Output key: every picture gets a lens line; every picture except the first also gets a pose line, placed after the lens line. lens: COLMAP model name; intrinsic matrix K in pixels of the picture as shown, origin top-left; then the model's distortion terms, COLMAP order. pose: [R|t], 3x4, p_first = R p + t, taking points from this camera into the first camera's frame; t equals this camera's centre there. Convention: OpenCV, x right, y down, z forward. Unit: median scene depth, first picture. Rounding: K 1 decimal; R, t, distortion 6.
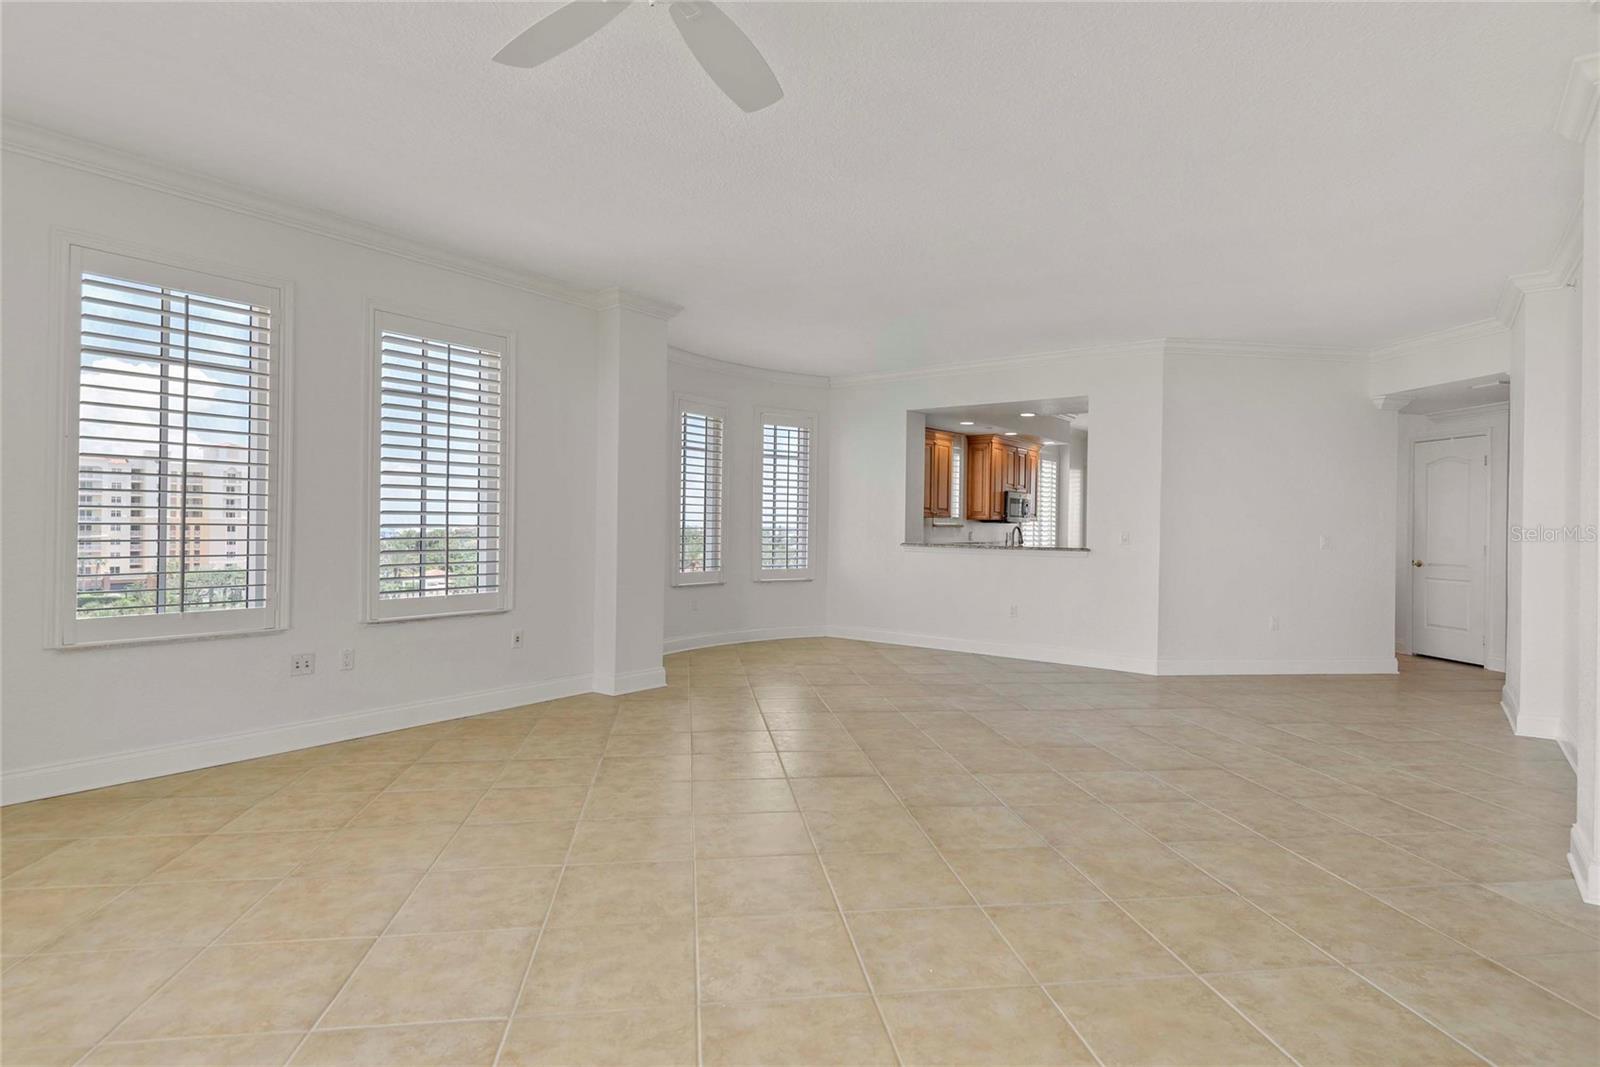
lens RADIAL K [[843.5, 0, 822.1], [0, 843.5, 517.8], [0, 0, 1]] dist [0.026495, 0.000266]
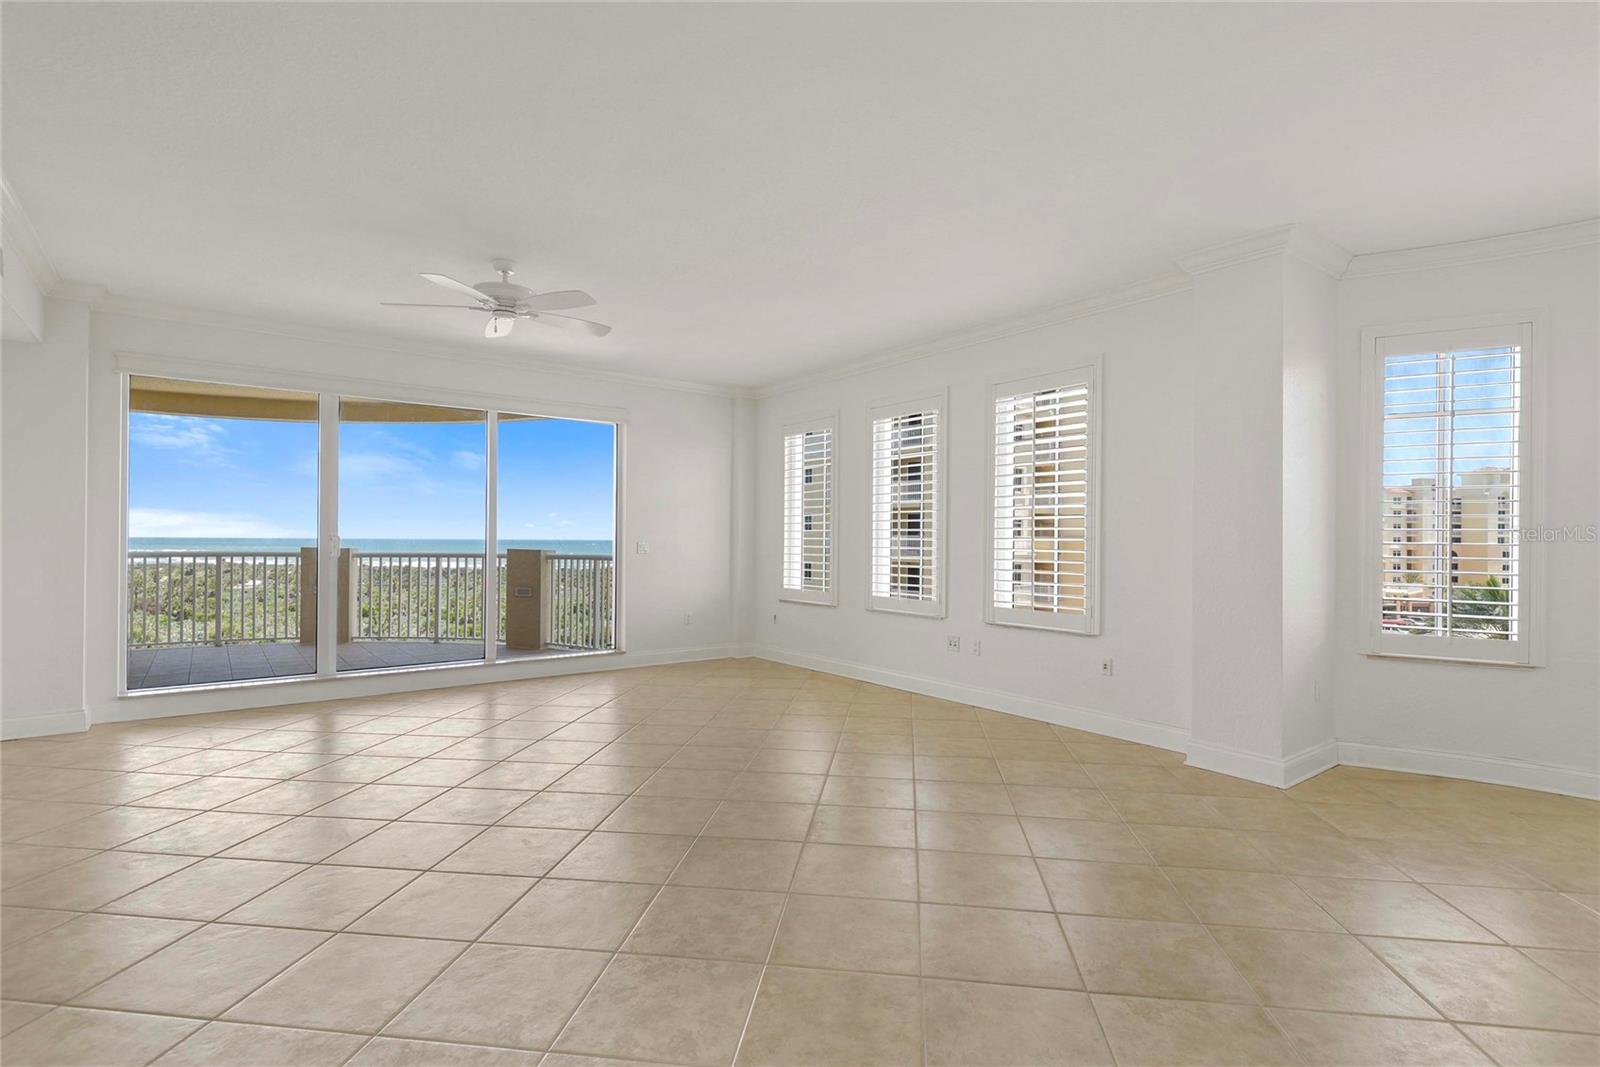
lens RADIAL K [[783.6, 0, 782.8], [0, 783.6, 546.5], [0, 0, 1]] dist [0.022377, -0.015498]
pose [[-0.293201, -0.004344, -0.956041, 0.940666], [-0.006017, 0.999978, -0.002698, 0.011424], [0.956032, 0.004962, -0.293221, 1.370150]]
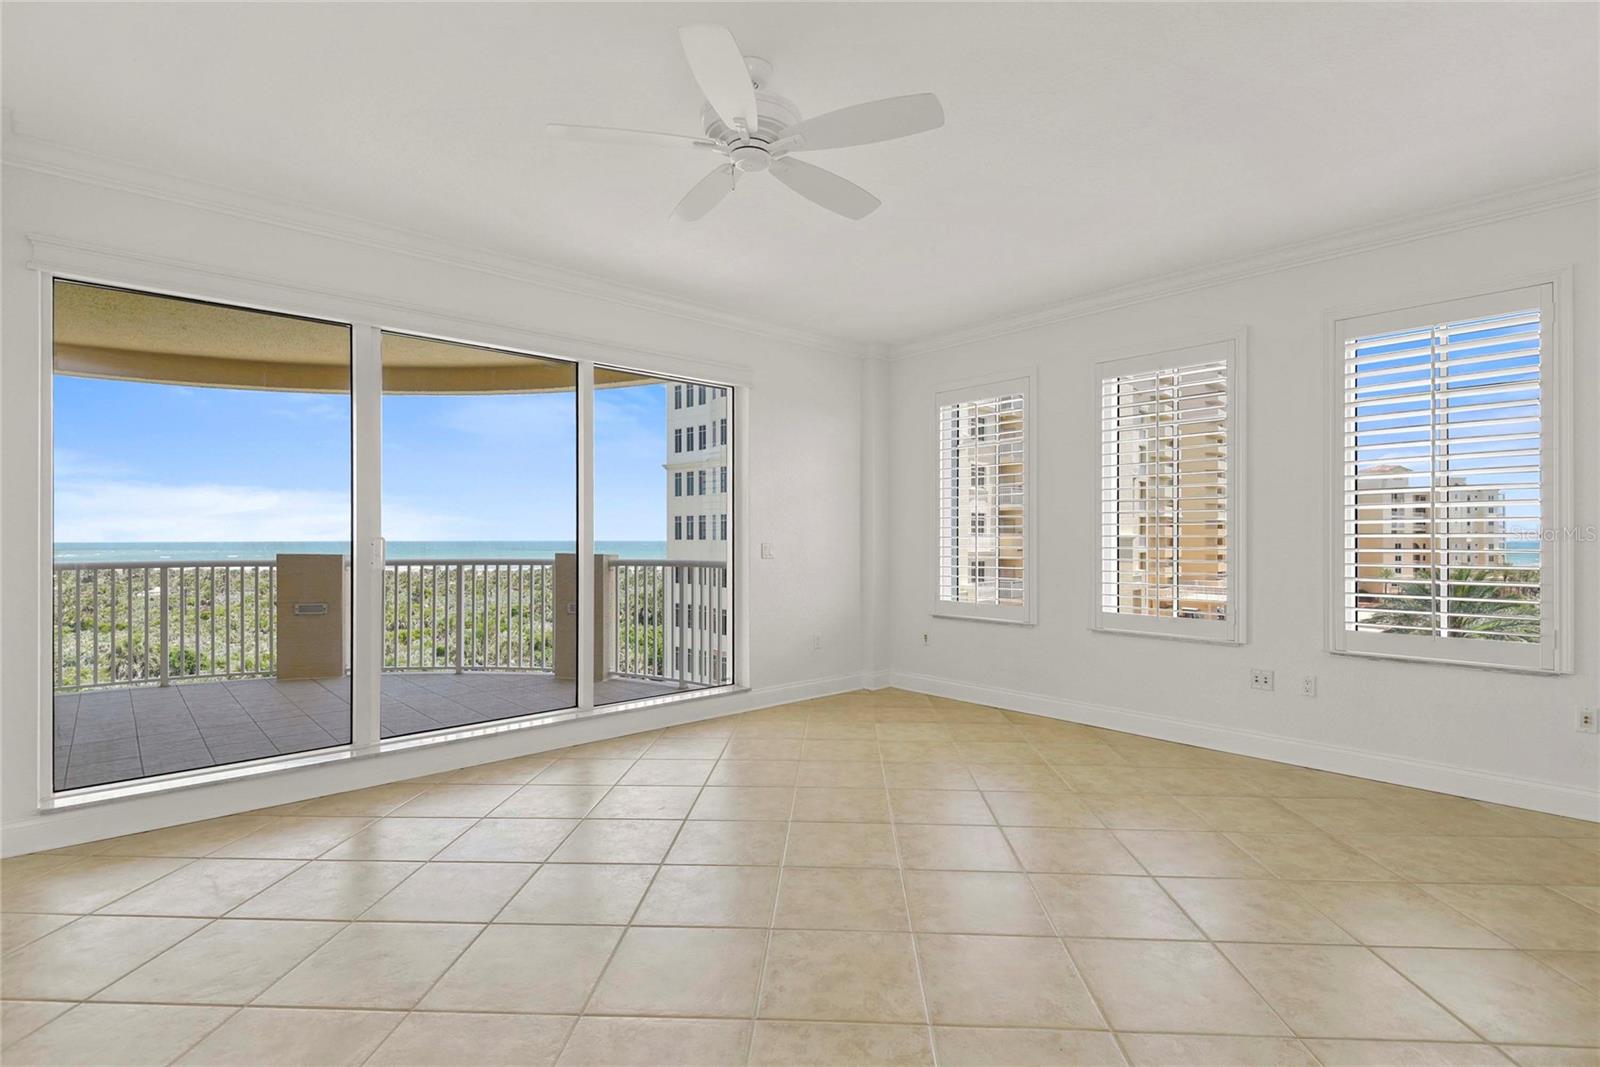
lens RADIAL K [[755.5, 0, 761.0], [0, 755.5, 548.6], [0, 0, 1]] dist [0.012020, -0.000665]
pose [[-0.213059, 0.002938, -0.977035, 0.534803], [0.004806, 0.999987, 0.001959, 0.002351], [0.977028, -0.004278, -0.213070, 0.690277]]
